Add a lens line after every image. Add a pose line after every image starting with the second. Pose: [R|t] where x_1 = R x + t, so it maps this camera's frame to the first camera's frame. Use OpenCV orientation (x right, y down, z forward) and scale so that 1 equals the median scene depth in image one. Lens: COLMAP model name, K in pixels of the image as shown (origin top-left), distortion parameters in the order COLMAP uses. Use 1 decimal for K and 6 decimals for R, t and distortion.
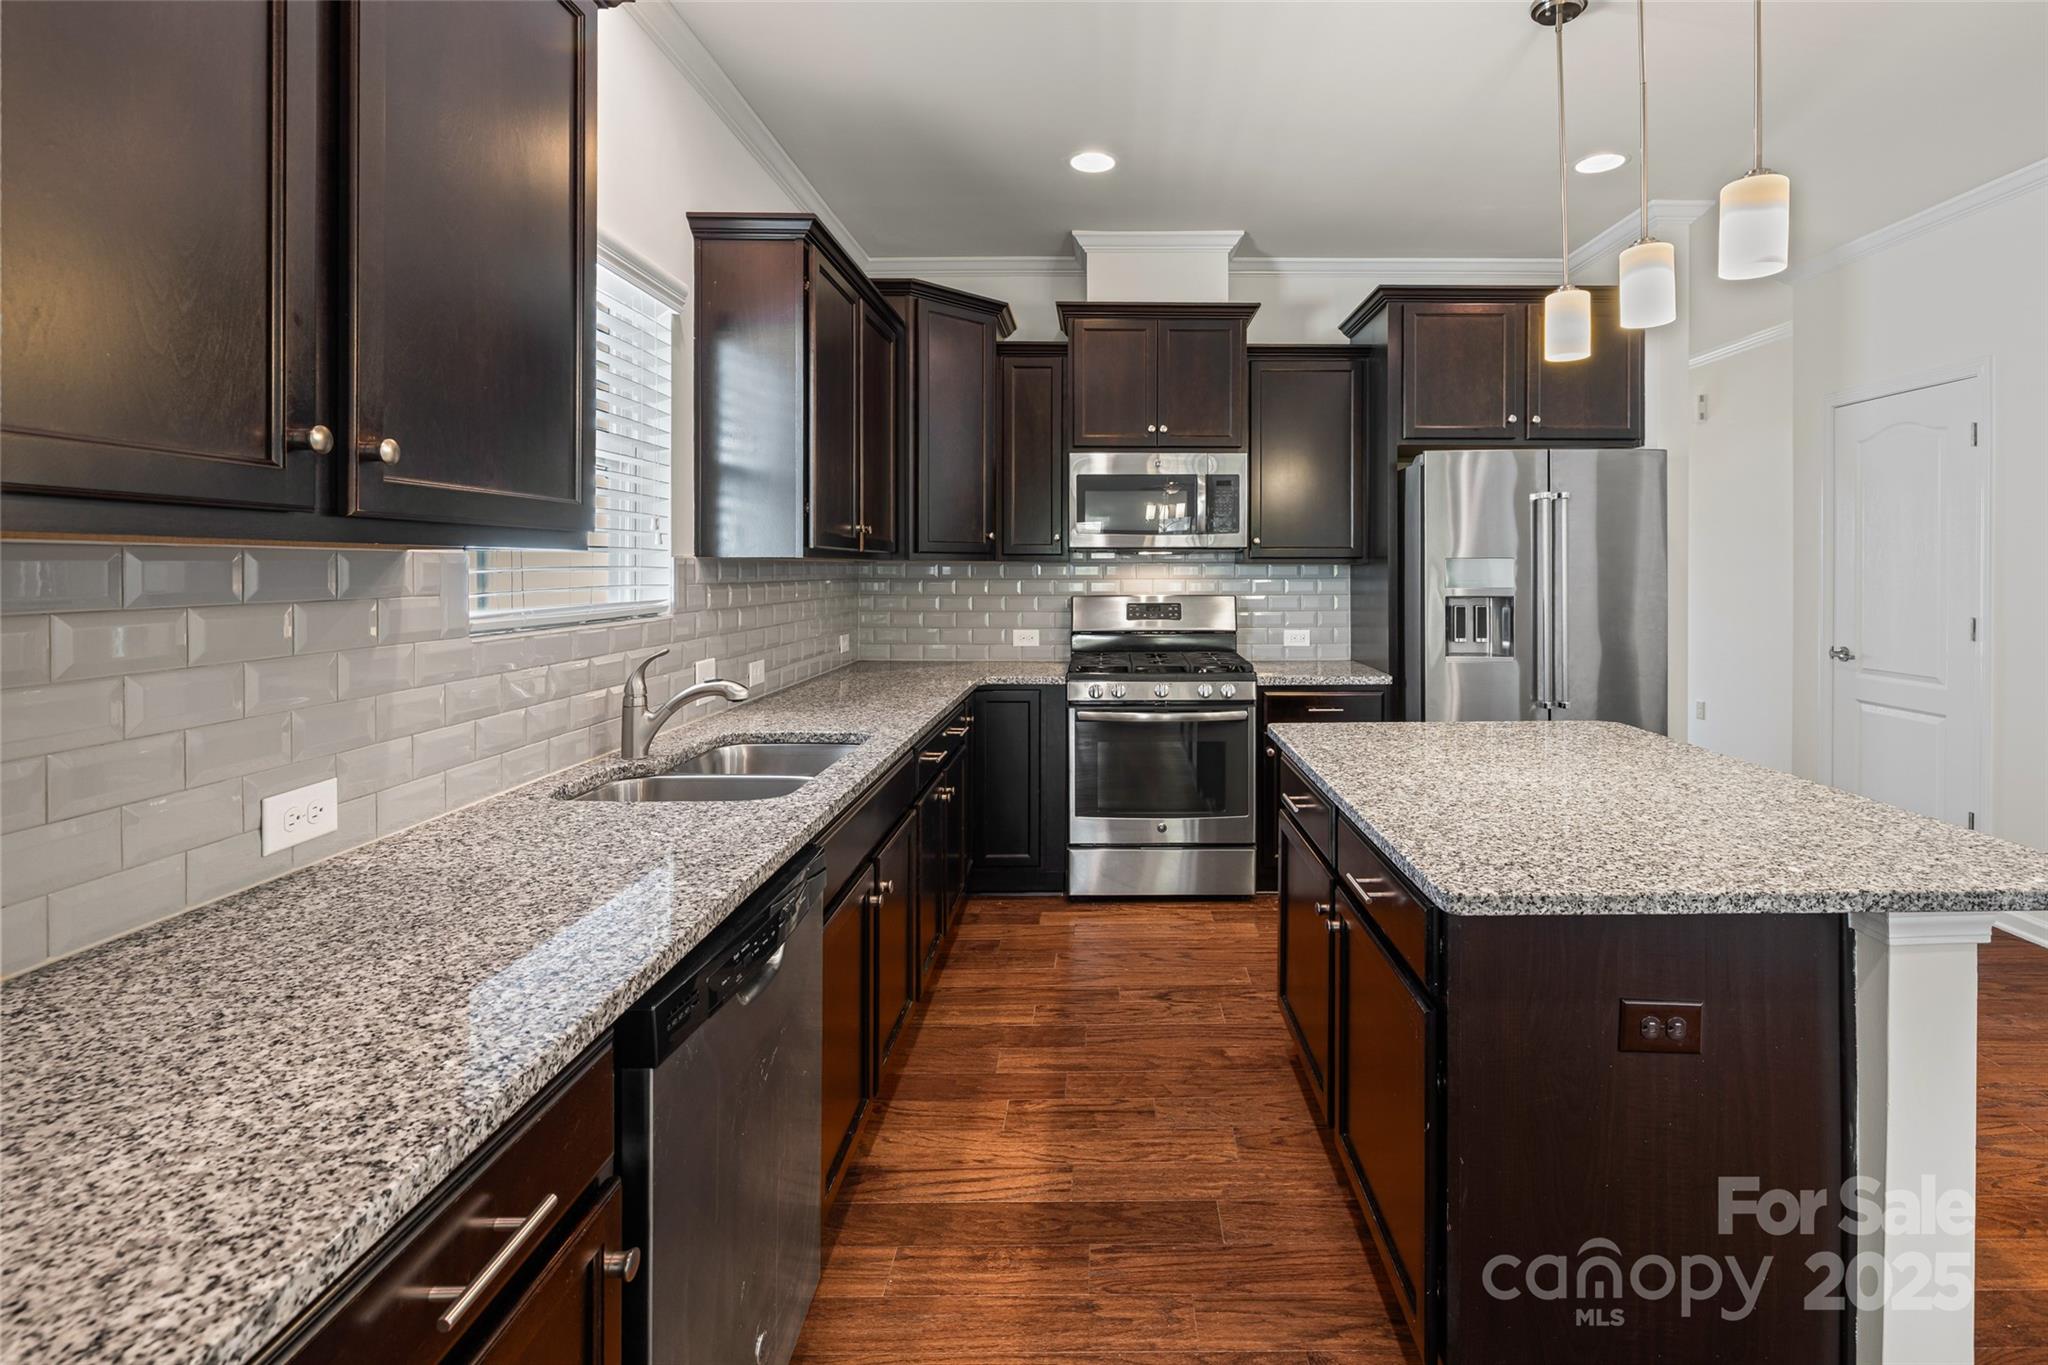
lens RADIAL K [[932.1, 0, 1094.2], [0, 932.1, 567.0], [0, 0, 1]] dist [0.000958, -0.000159]
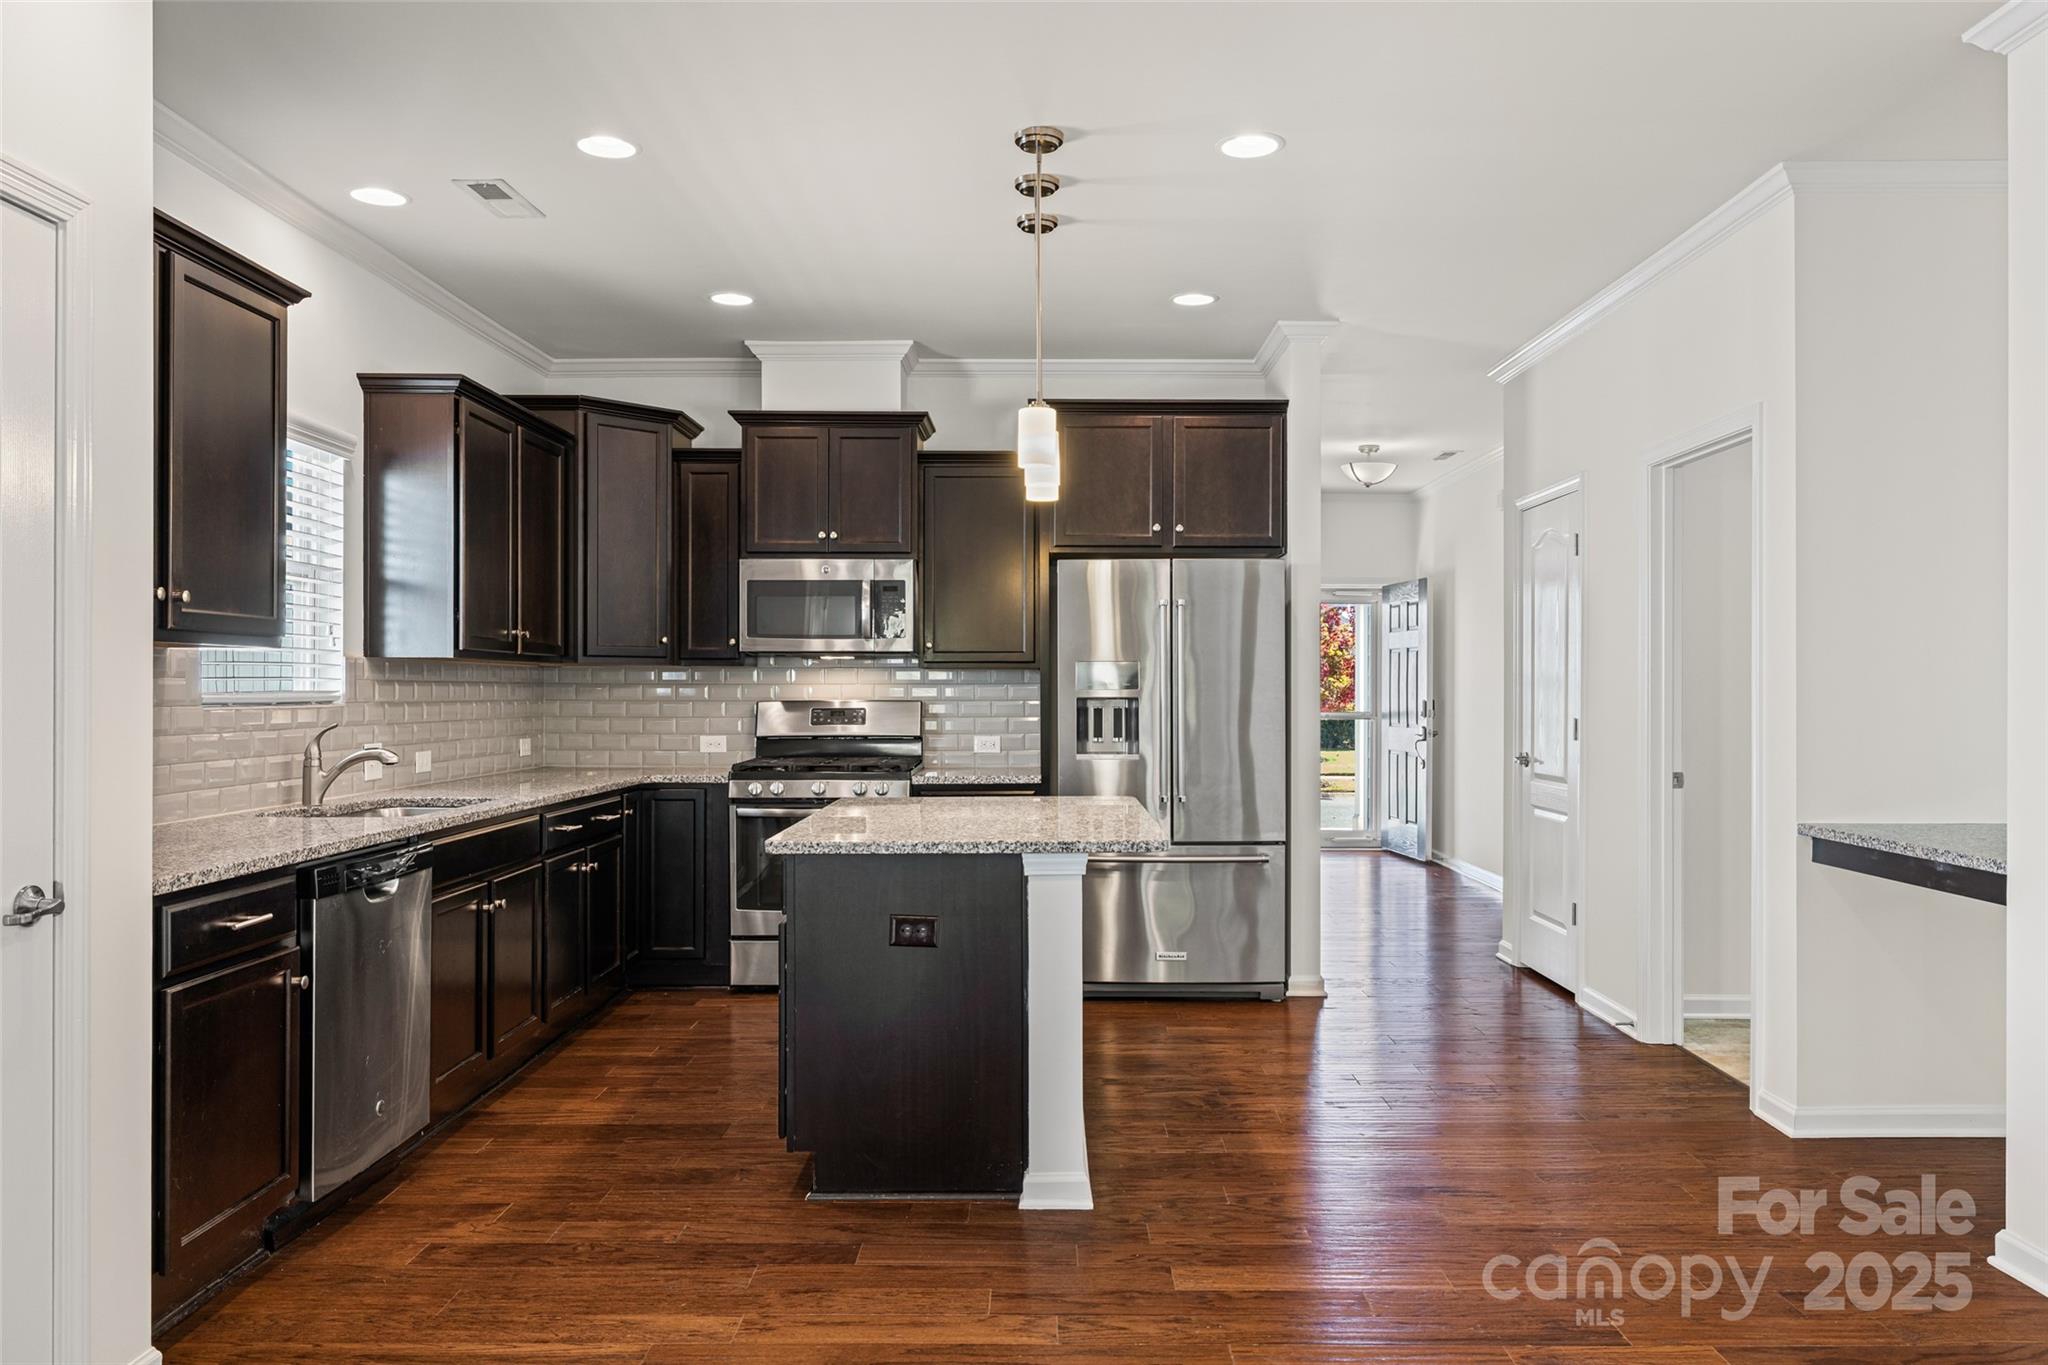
lens RADIAL K [[1440.1, 0, 1024.0], [0, 1440.1, 682.5], [0, 0, 1]] dist [-0.006640, -0.001058]
pose [[0.999973, 0.001264, -0.007255, 0.407817], [-0.001299, 0.999987, -0.004841, 0.027877], [0.007249, 0.004850, 0.999962, -0.792281]]
